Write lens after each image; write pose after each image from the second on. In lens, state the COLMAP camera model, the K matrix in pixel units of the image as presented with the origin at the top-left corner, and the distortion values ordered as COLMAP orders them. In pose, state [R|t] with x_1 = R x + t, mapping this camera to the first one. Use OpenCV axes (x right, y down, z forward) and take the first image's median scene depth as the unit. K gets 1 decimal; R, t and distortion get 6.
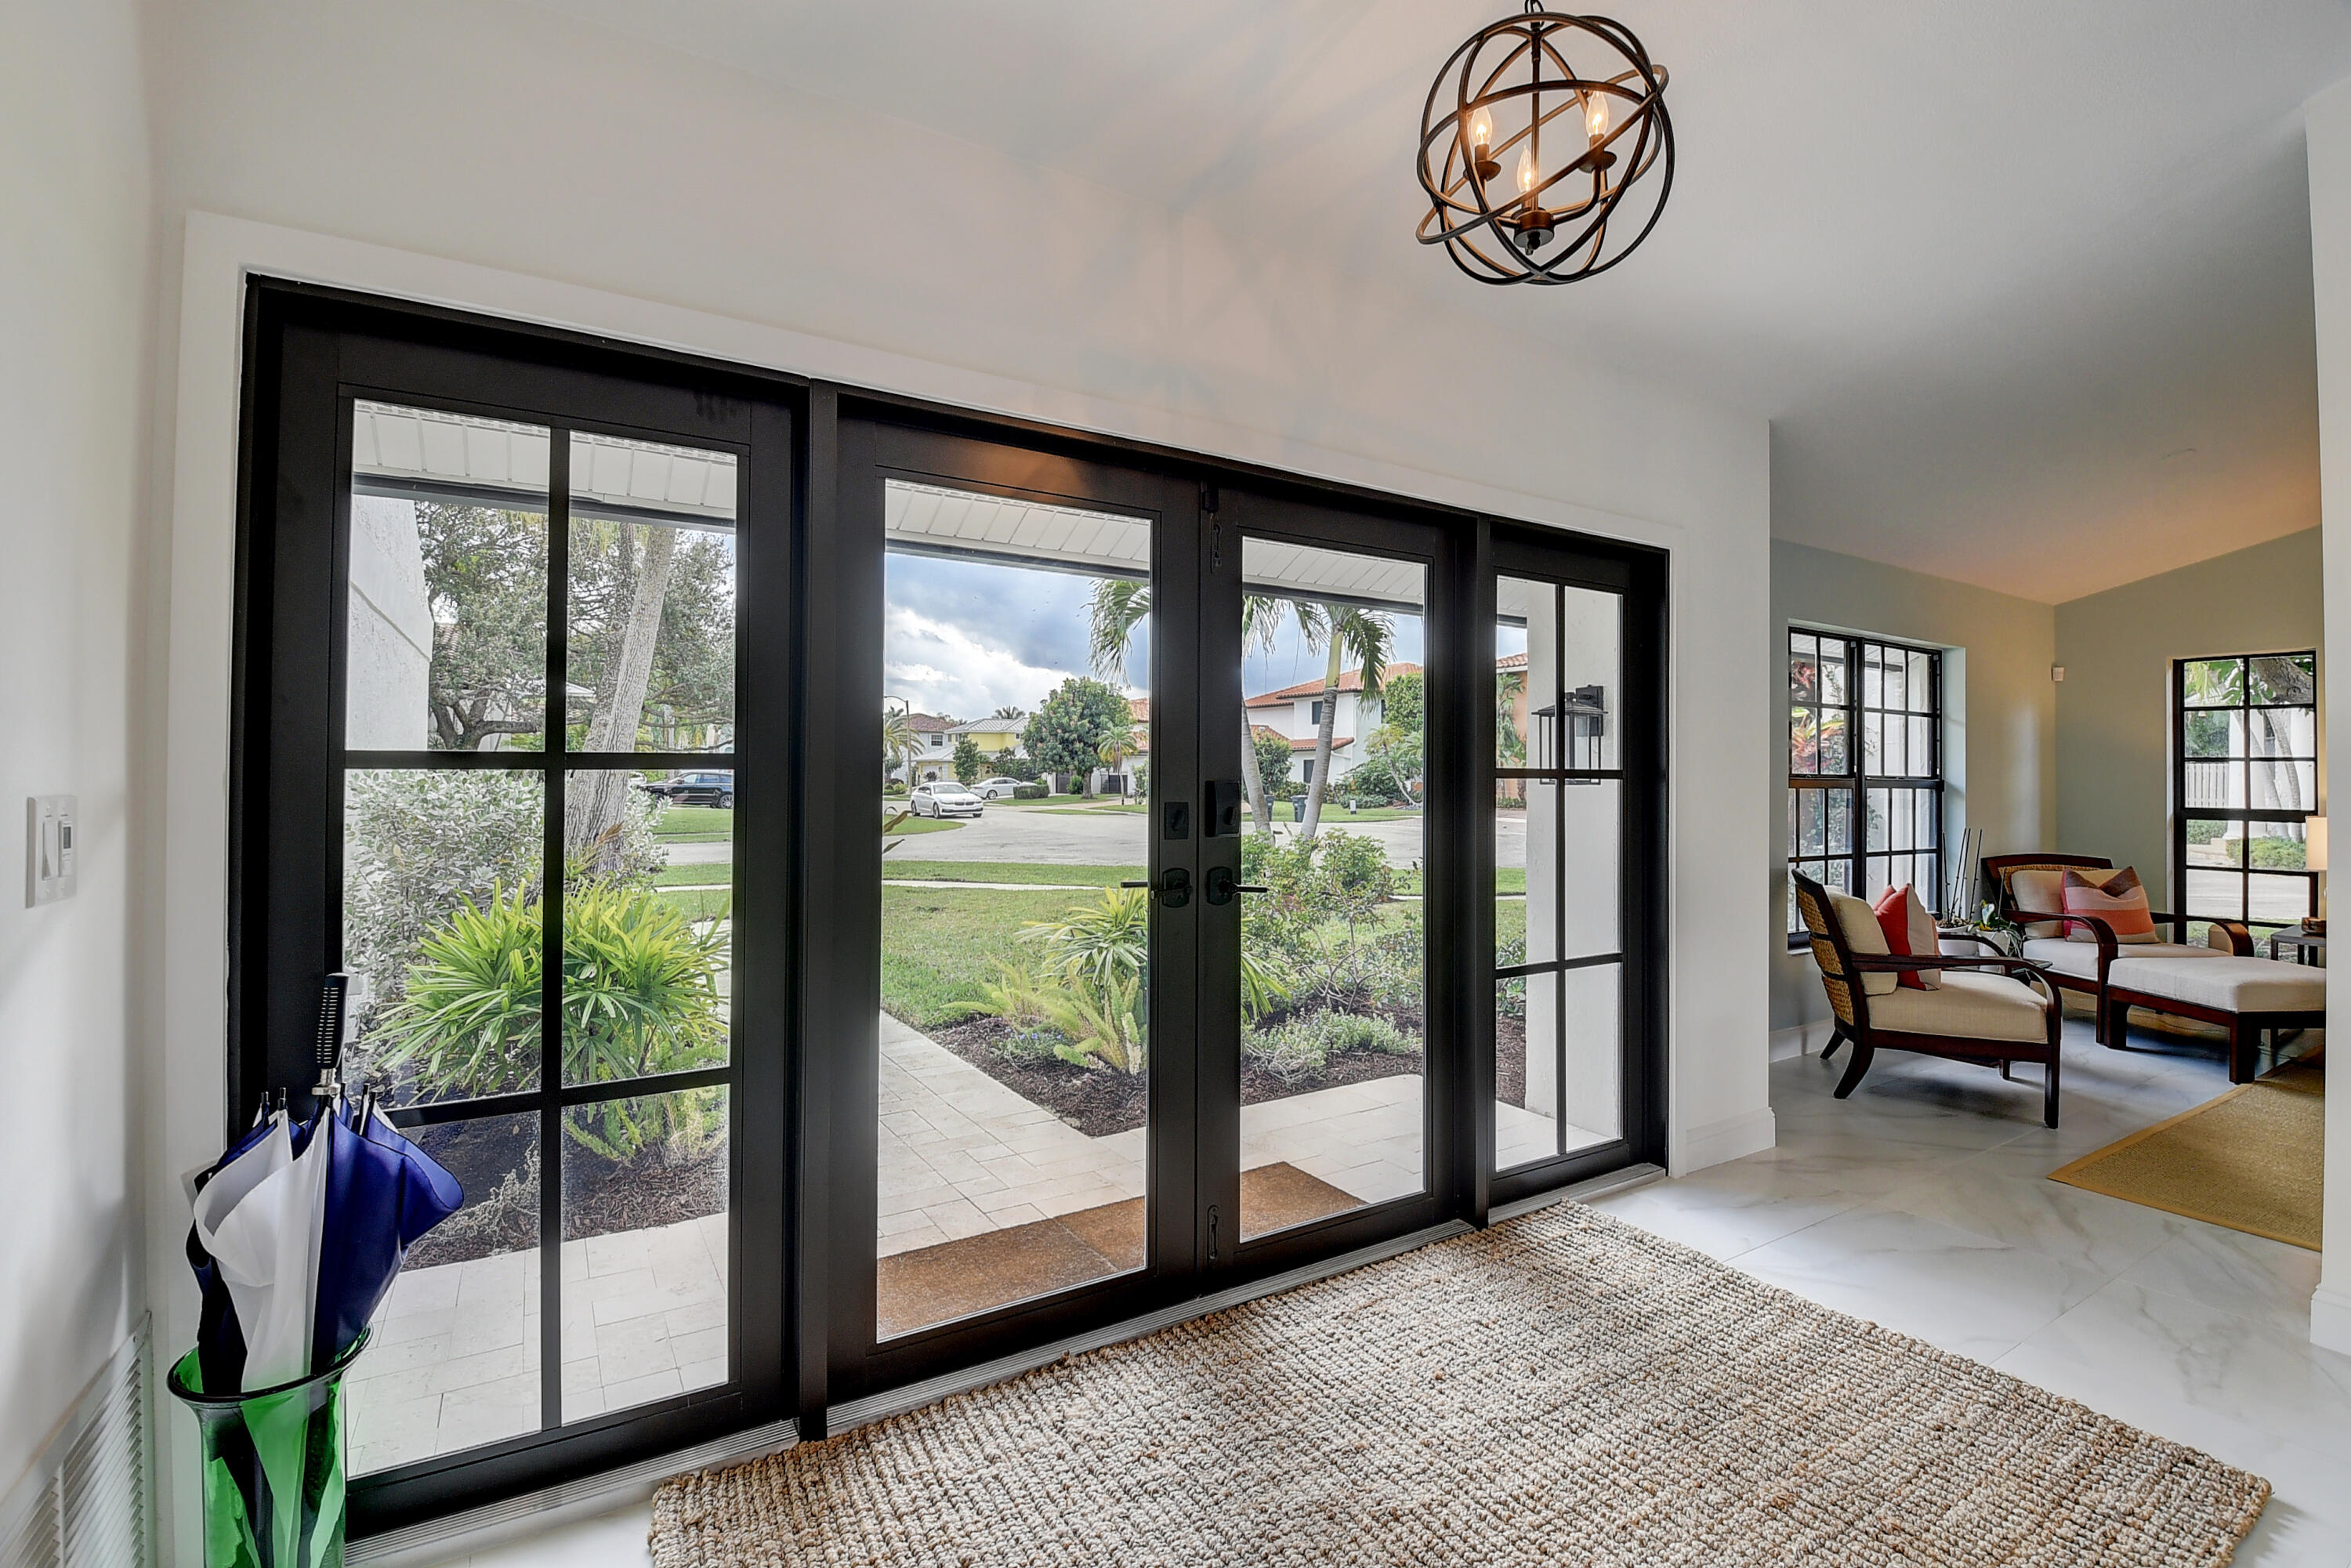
lens RADIAL K [[1030.0, 0, 1147.6], [0, 1030.0, 758.1], [0, 0, 1]] dist [0.015509, -0.027994]
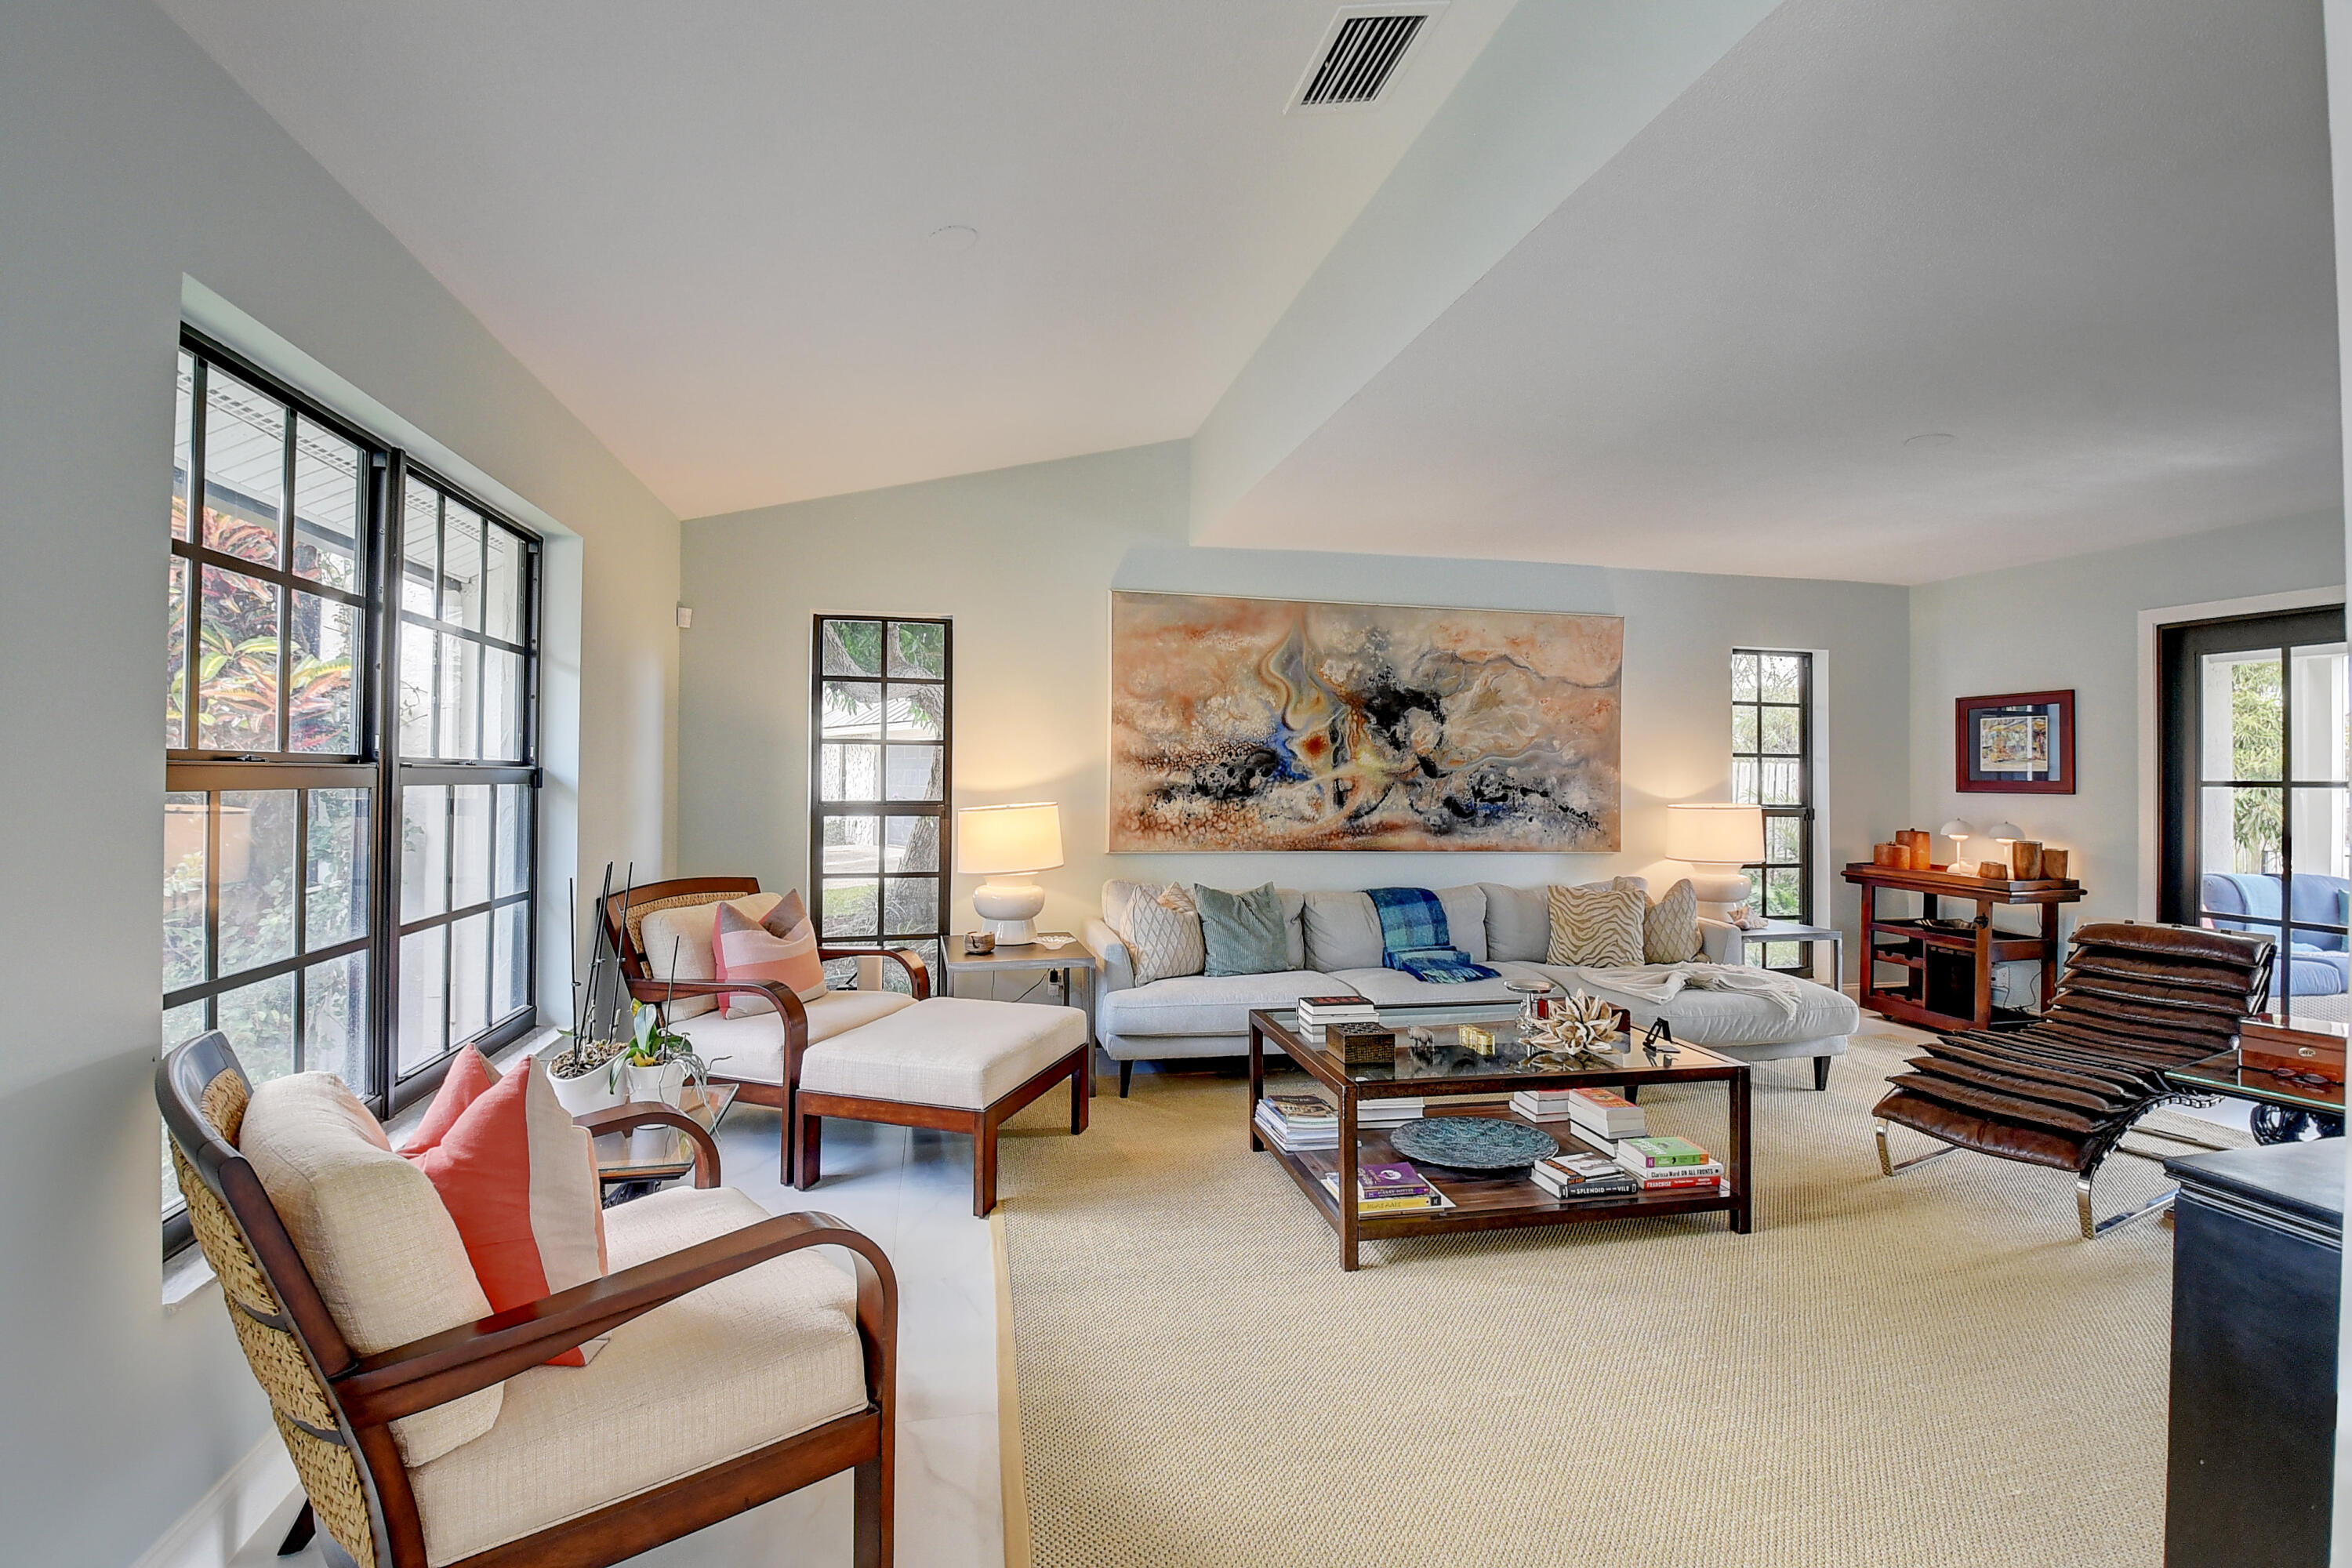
lens RADIAL K [[1039.4, 0, 1179.4], [0, 1039.4, 762.3], [0, 0, 1]] dist [0.022412, -0.027366]
pose [[0.307113, 0.004404, 0.951663, 0.339970], [-0.020796, 0.999782, 0.002085, 0.010270], [-0.951446, -0.020431, 0.307138, 0.497061]]
